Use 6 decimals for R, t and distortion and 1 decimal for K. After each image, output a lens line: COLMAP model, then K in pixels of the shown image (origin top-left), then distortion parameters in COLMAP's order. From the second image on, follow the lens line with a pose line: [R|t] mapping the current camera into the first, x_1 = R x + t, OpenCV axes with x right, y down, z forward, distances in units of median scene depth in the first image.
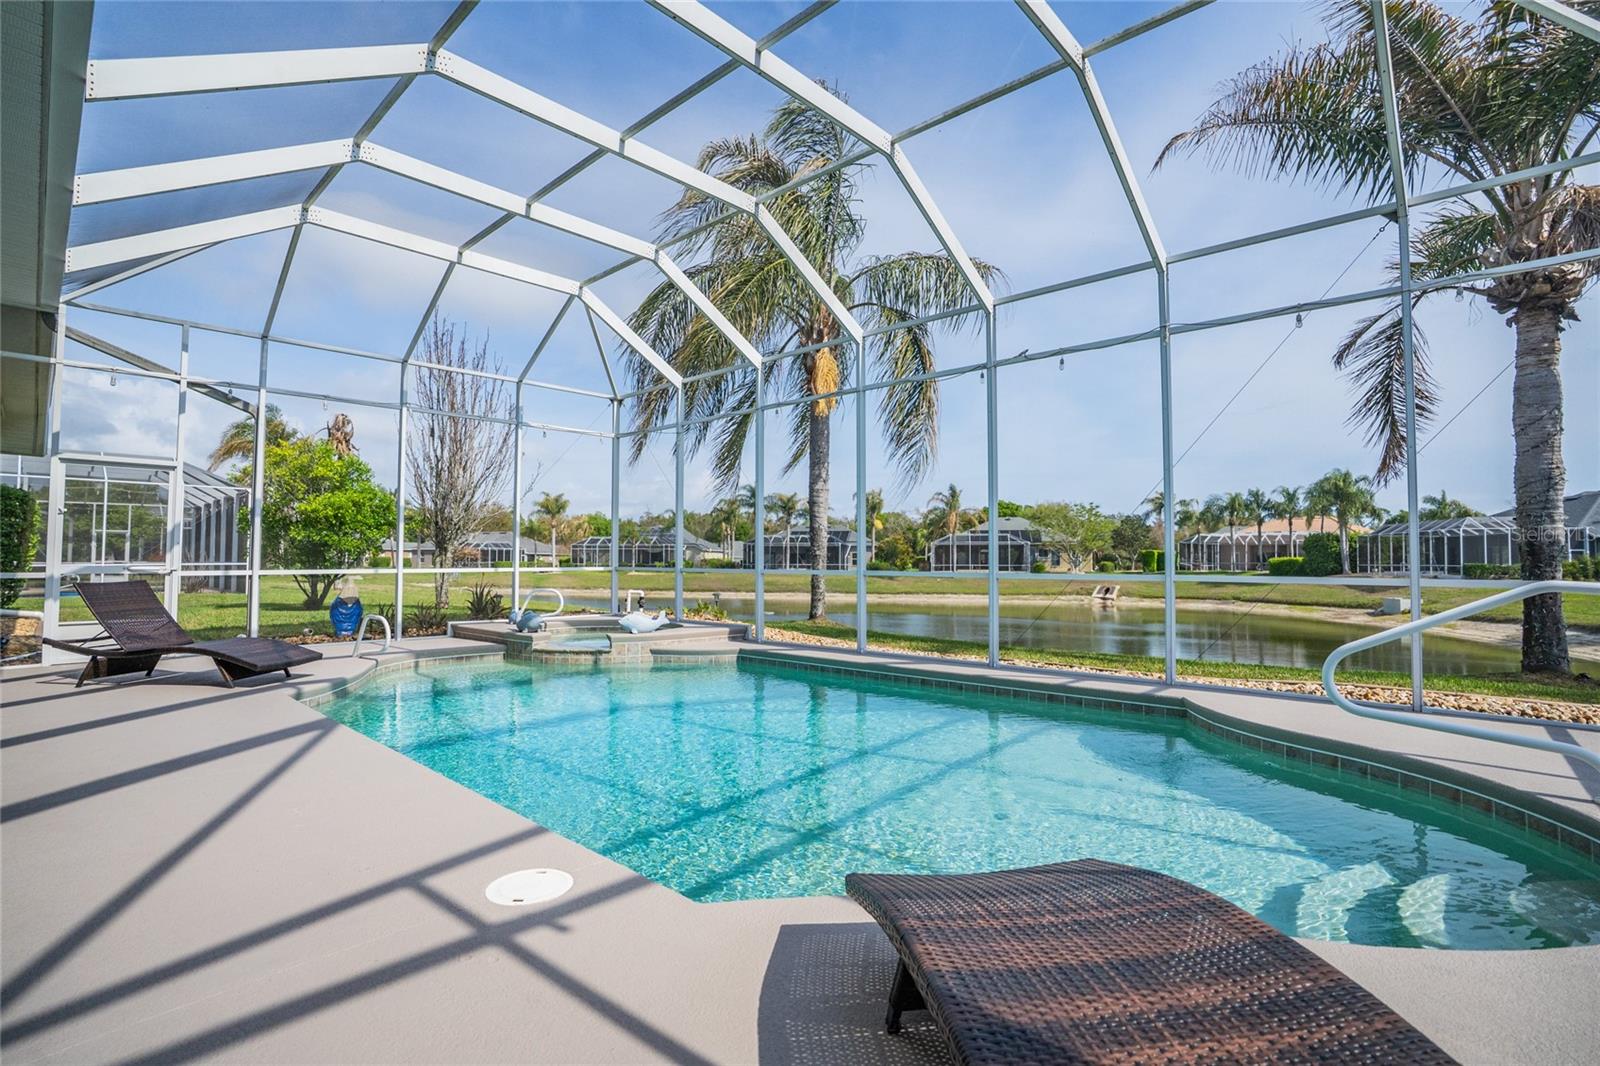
lens RADIAL K [[750.0, 0, 805.4], [0, 750.0, 540.5], [0, 0, 1]] dist [-0.065242, 0.023839]
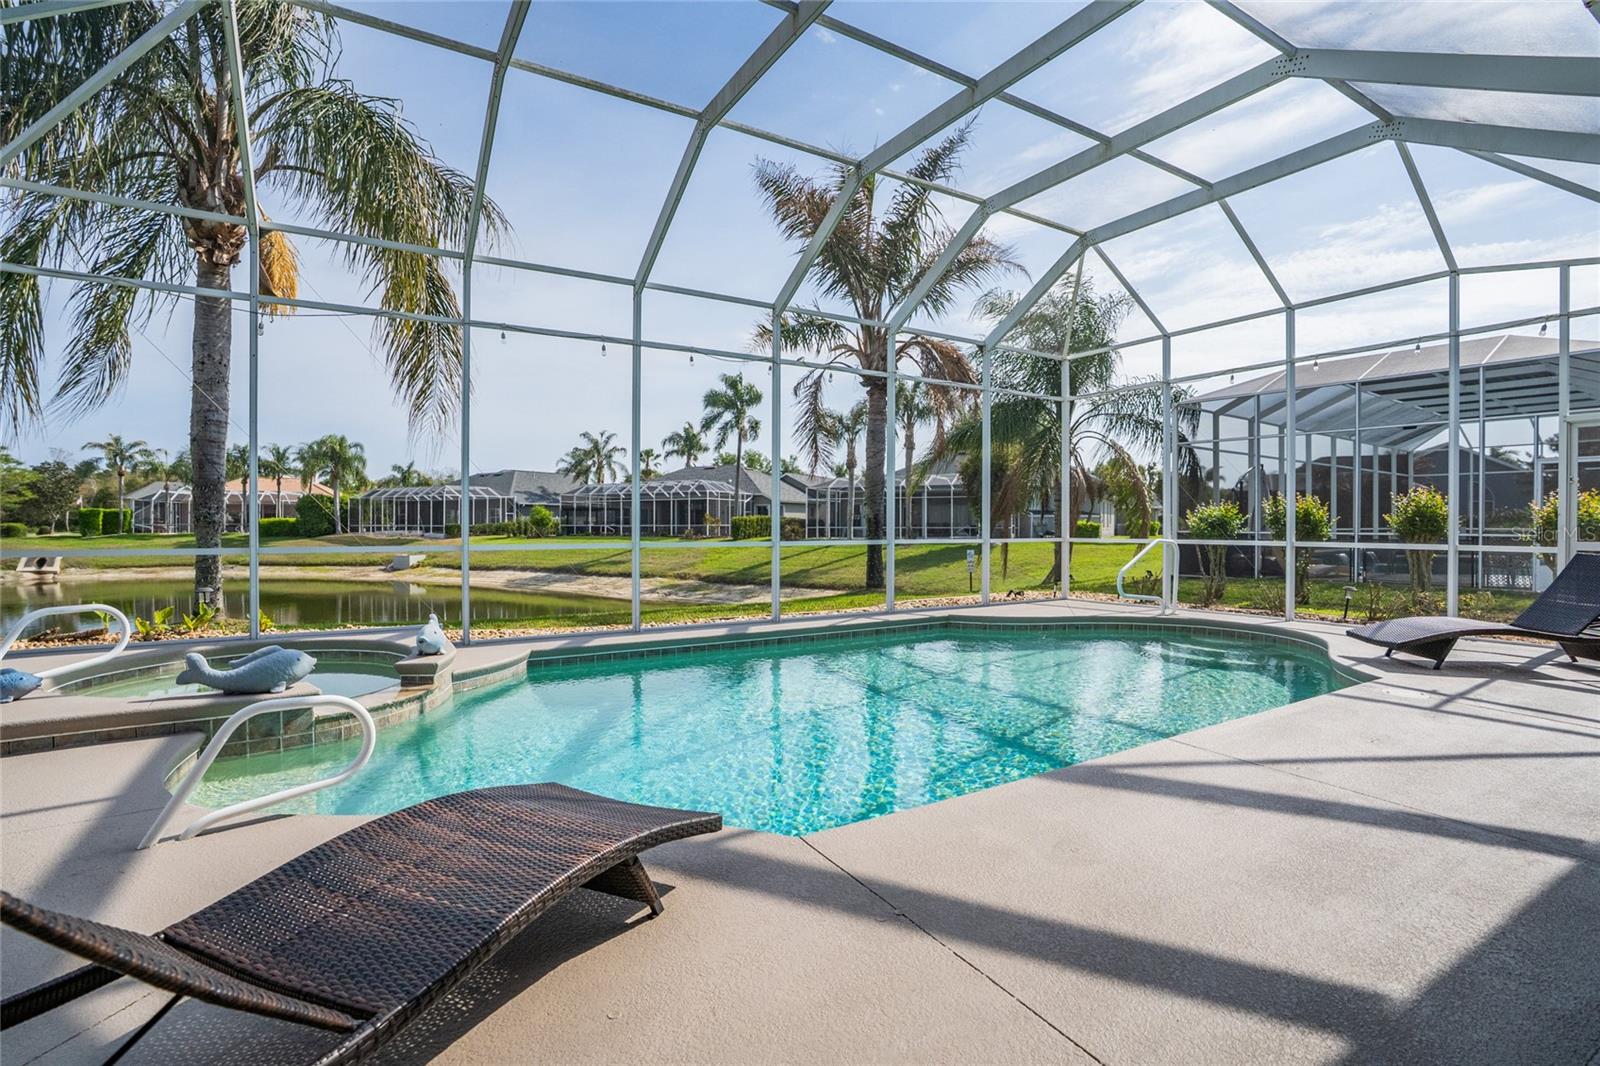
lens RADIAL K [[750.0, 0, 805.4], [0, 750.0, 540.5], [0, 0, 1]] dist [-0.065242, 0.023839]
pose [[0.271588, -0.026955, 0.962036, -0.084512], [-0.026371, 0.999024, 0.035436, -0.000006], [-0.962052, -0.034994, 0.270613, 0.062727]]
